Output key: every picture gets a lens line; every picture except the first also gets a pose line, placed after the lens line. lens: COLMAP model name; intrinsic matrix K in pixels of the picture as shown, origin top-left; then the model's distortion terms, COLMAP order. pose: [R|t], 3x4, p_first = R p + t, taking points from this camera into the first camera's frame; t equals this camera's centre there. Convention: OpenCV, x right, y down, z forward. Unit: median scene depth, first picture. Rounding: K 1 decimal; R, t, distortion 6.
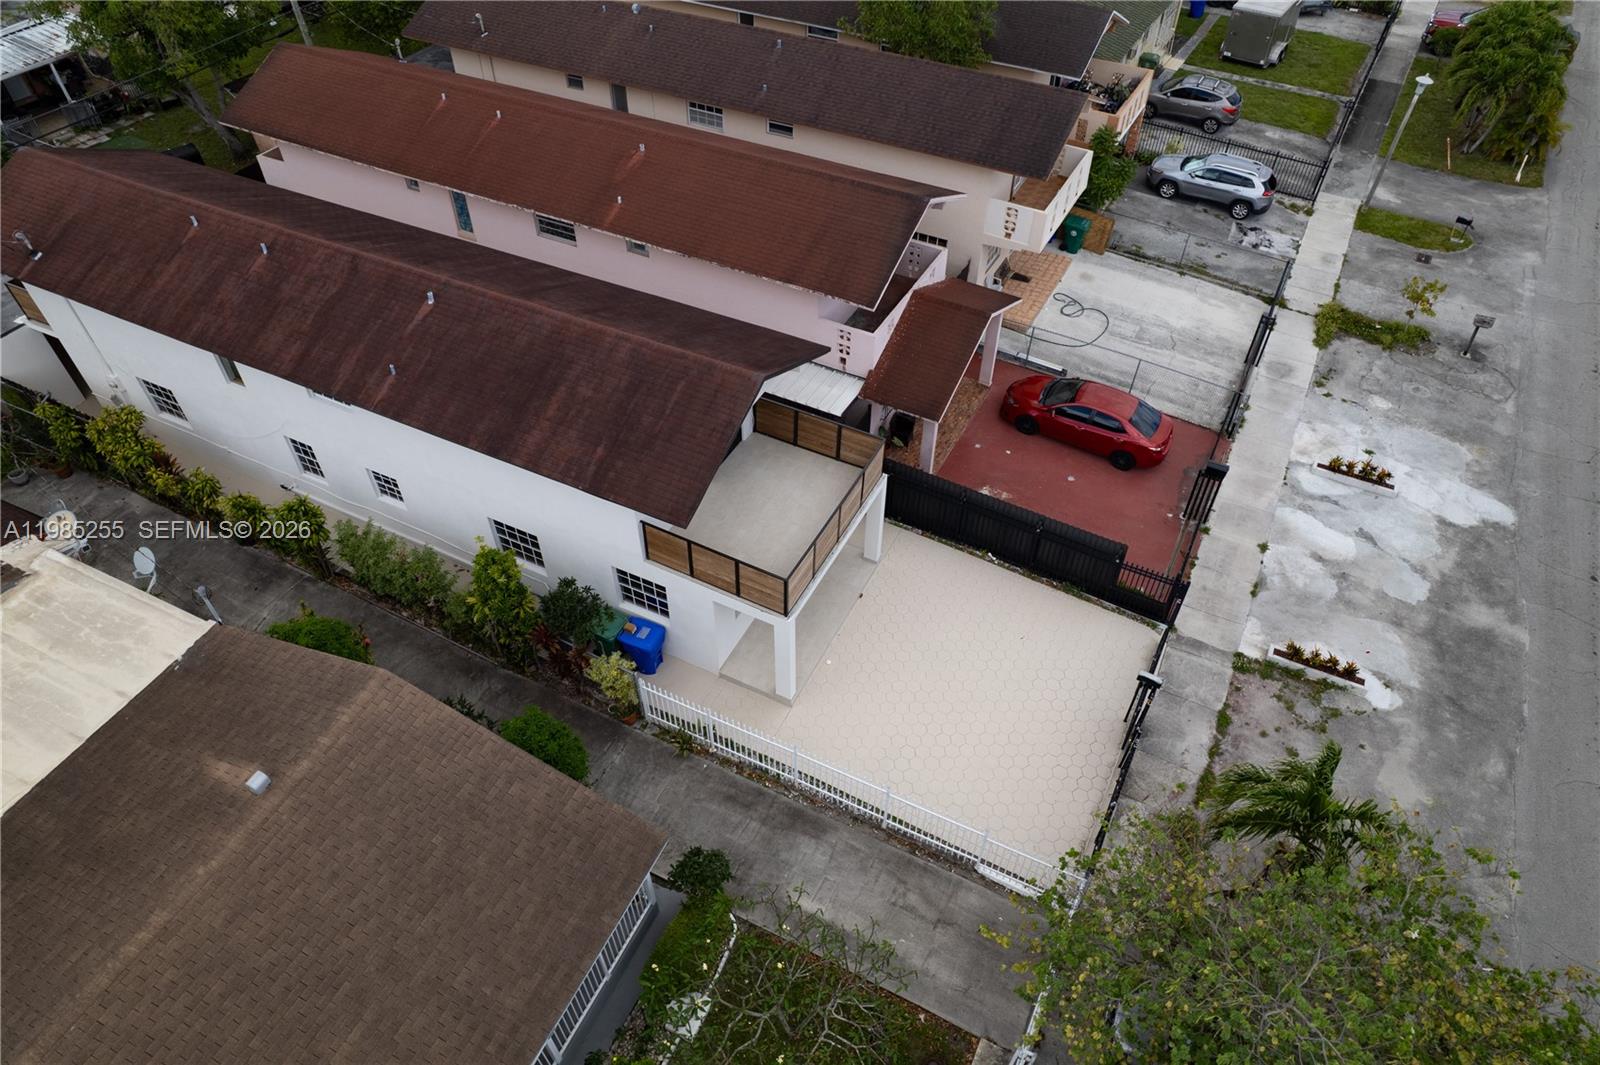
lens RADIAL K [[1033.7, 0, 813.6], [0, 1033.7, 526.4], [0, 0, 1]] dist [-0.049776, 0.000452]
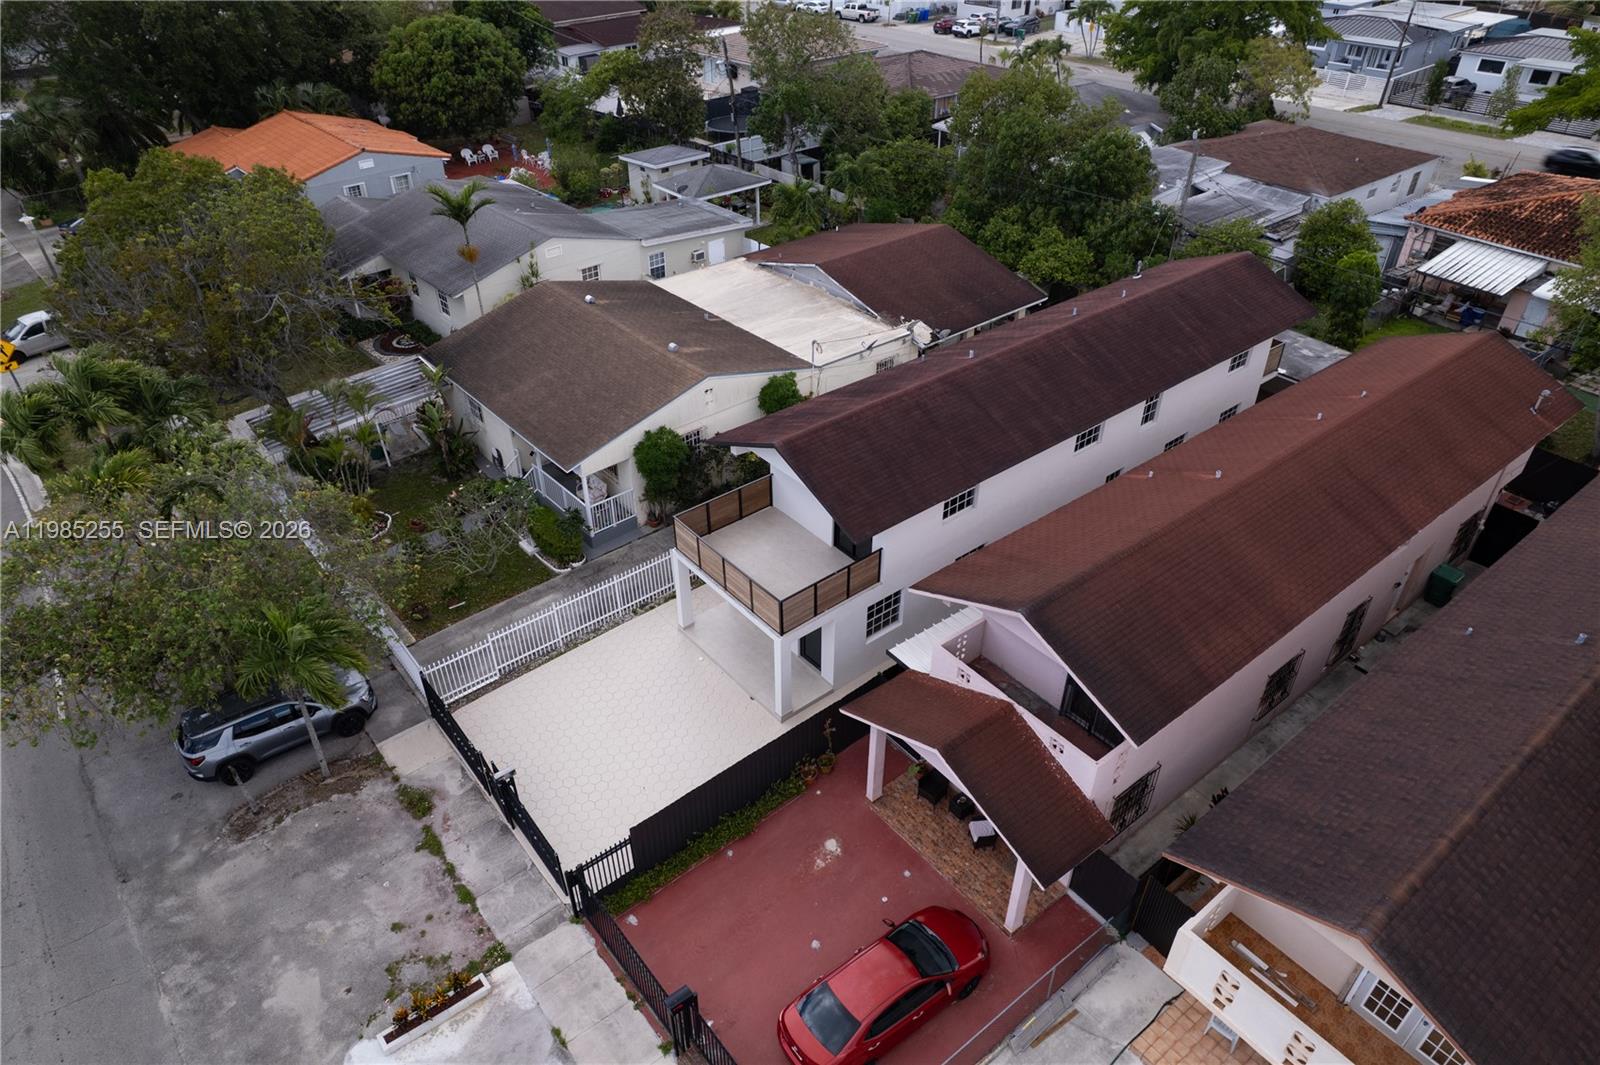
lens RADIAL K [[1034.1, 0, 805.2], [0, 1034.1, 536.8], [0, 0, 1]] dist [-0.082028, 0.075907]
pose [[-0.411107, 0.521263, -0.747847, 0.792972], [-0.654714, 0.402002, 0.640112, -0.782764], [0.634303, 0.752781, 0.176013, 0.731543]]
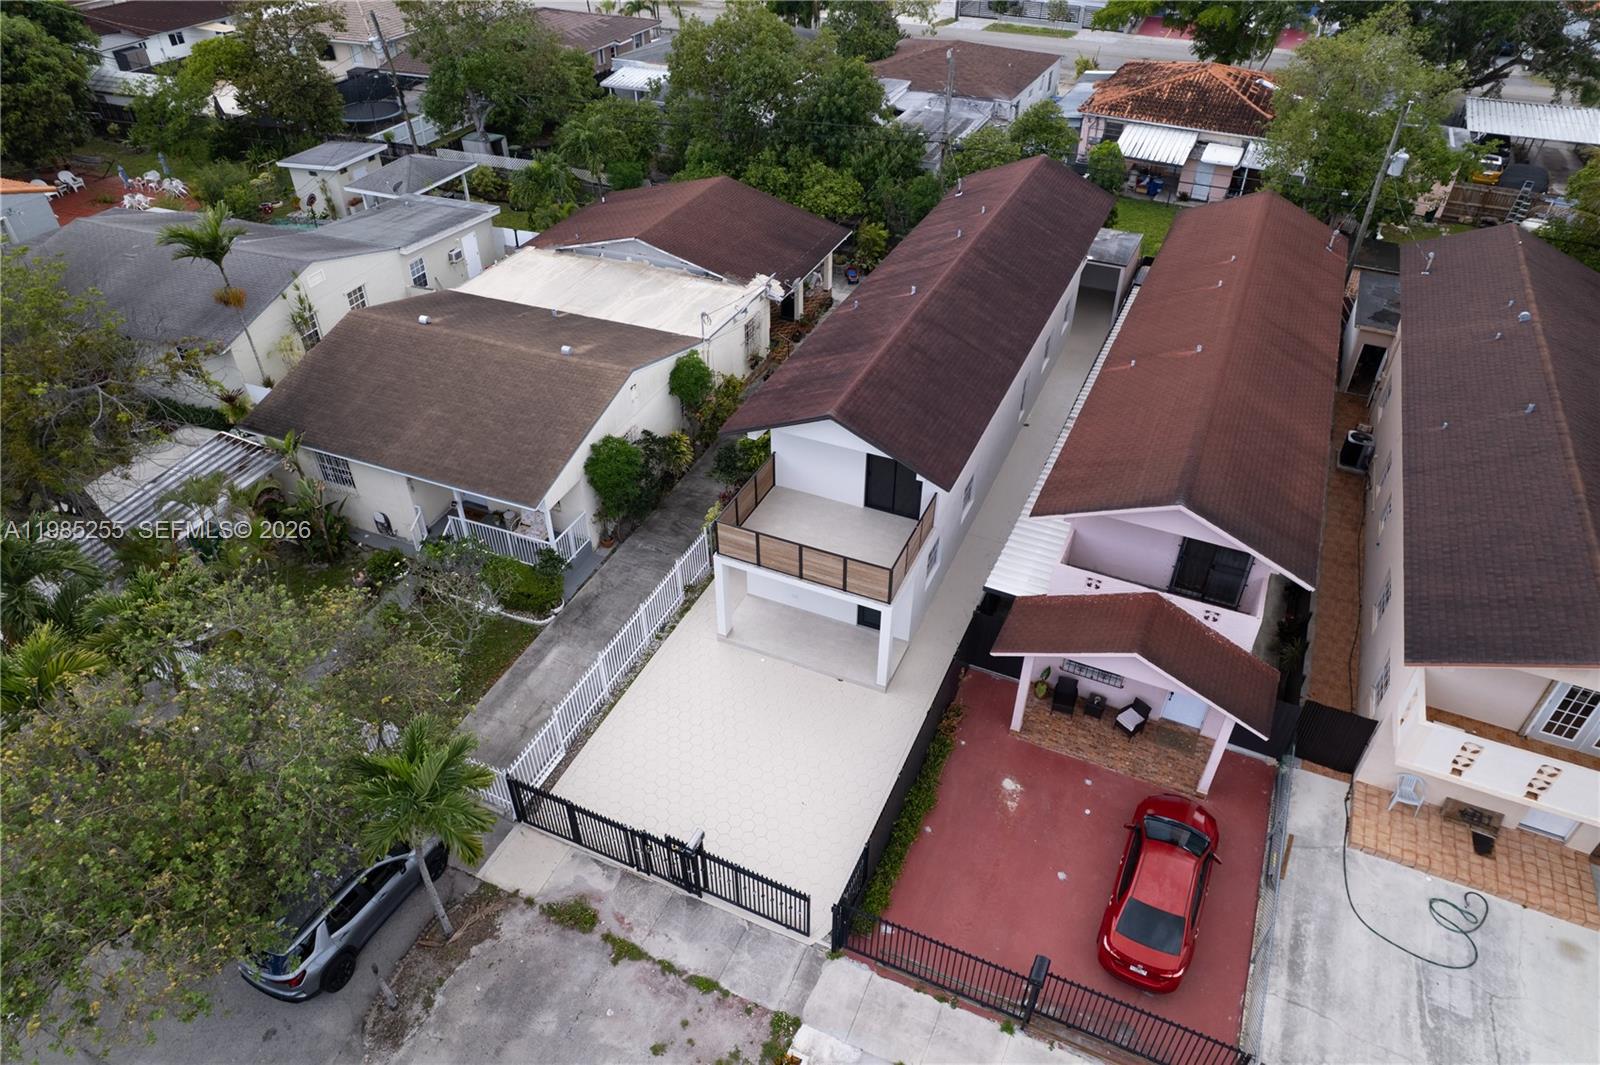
lens RADIAL K [[1034.1, 0, 808.9], [0, 1034.1, 538.1], [0, 0, 1]] dist [-0.082028, 0.075907]
pose [[0.044012, 0.603684, -0.796008, 0.841189], [-0.716353, 0.574445, 0.396045, -0.436404], [0.696348, 0.552792, 0.457733, 0.414262]]
